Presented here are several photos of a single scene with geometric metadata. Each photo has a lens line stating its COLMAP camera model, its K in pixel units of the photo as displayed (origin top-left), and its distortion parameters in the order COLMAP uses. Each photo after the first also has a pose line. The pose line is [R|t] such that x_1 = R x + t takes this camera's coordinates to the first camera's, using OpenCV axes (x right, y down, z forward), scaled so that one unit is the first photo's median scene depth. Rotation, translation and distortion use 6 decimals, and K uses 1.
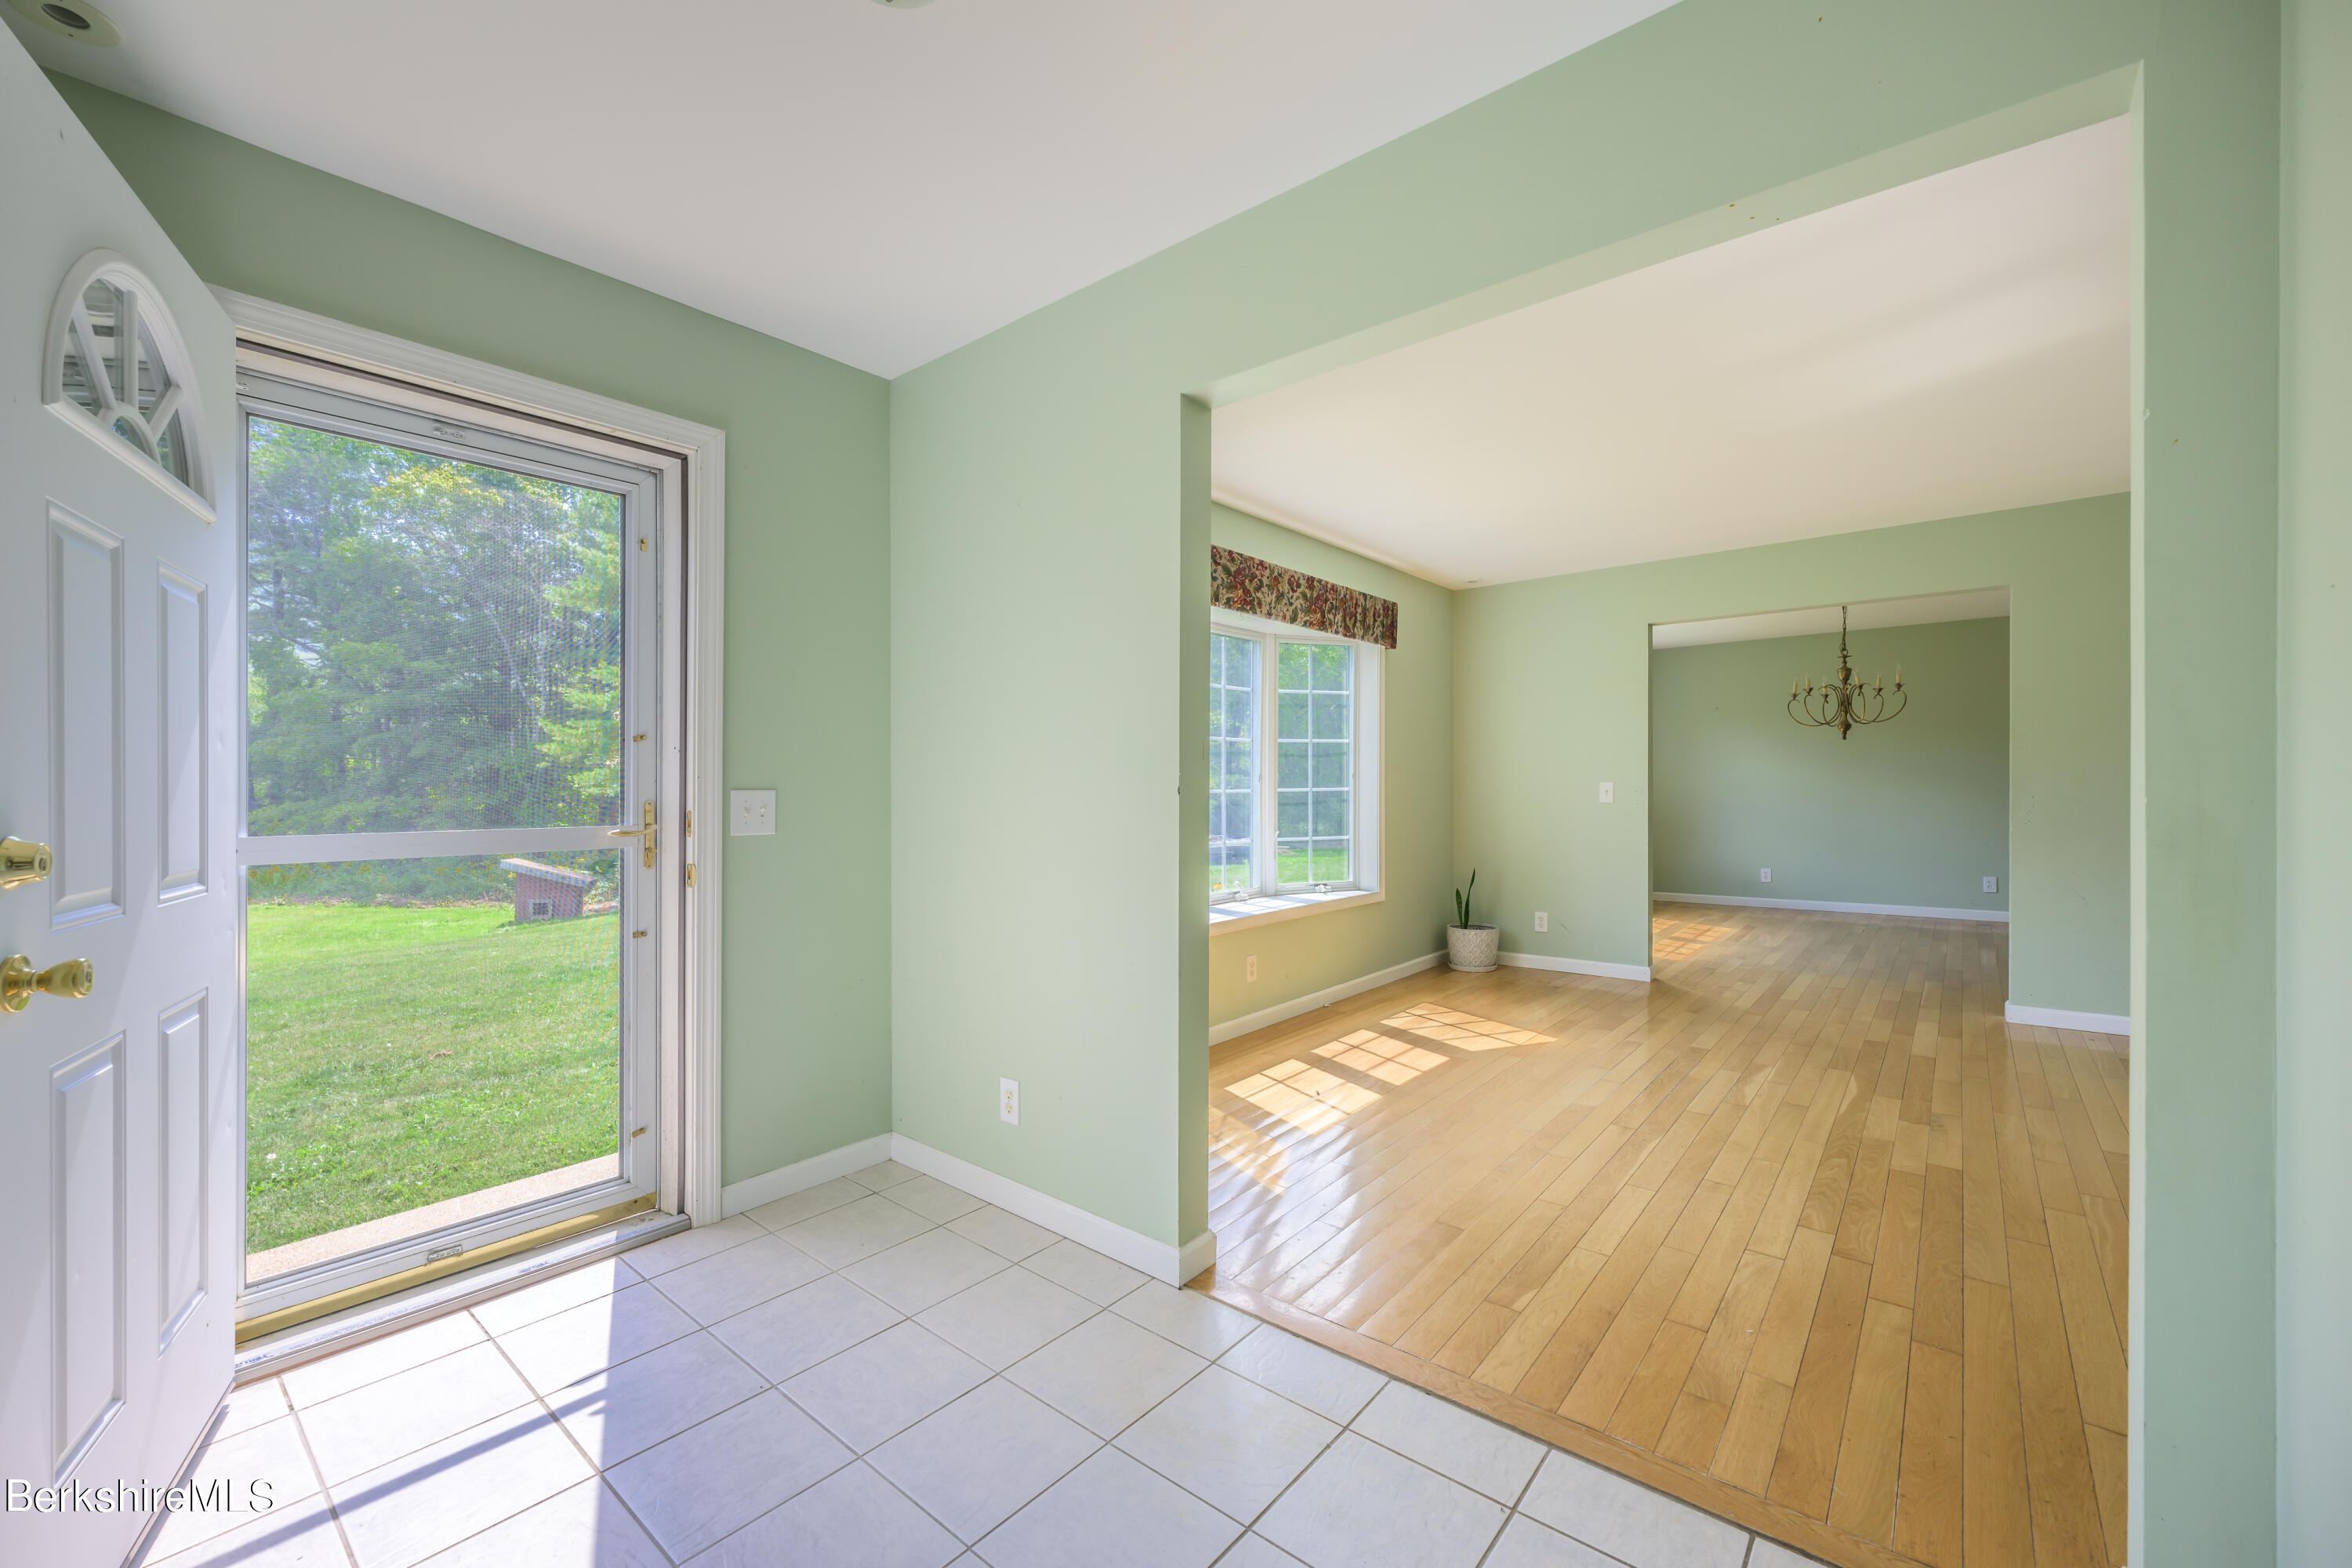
lens RADIAL K [[937.2, 0, 1187.9], [0, 937.2, 764.2], [0, 0, 1]] dist [0.003008, 0.000029]
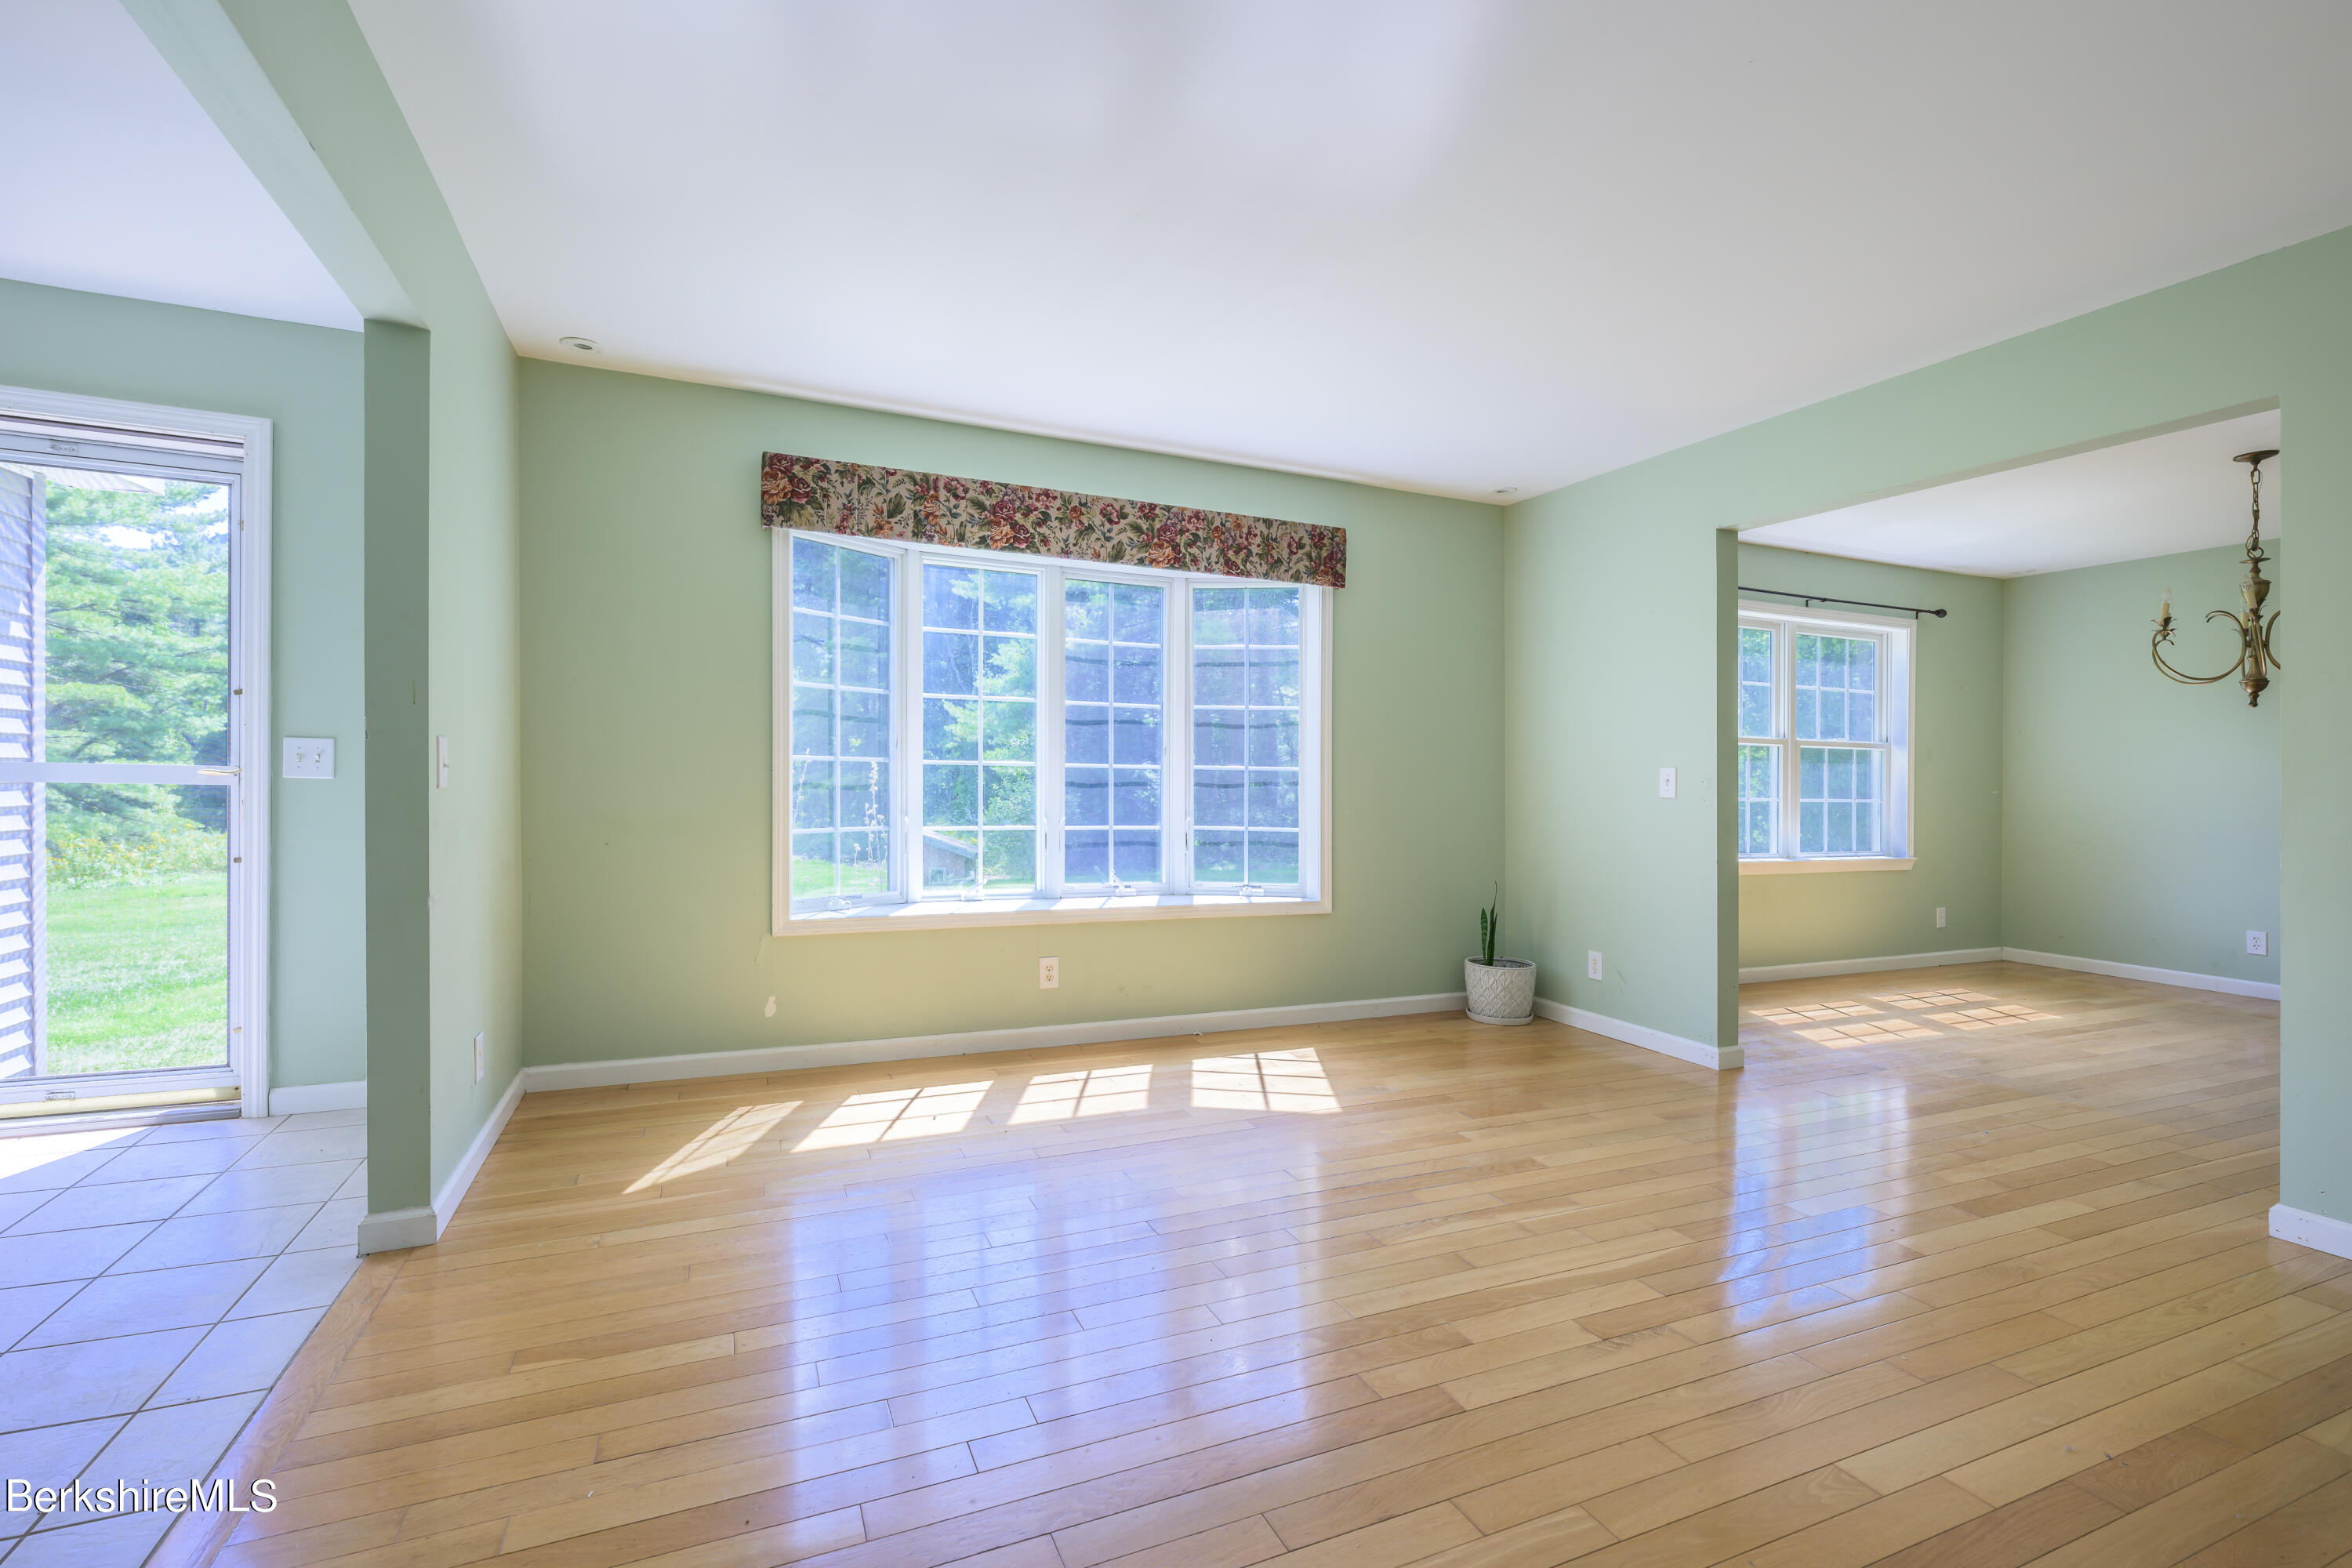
lens RADIAL K [[1044.7, 0, 1201.7], [0, 1044.7, 756.5], [0, 0, 1]] dist [0.000823, -0.000016]
pose [[0.892015, 0.016376, -0.451710, 0.599329], [-0.015456, 0.999864, 0.005725, 0.014632], [0.451742, 0.001875, 0.892147, 0.213914]]
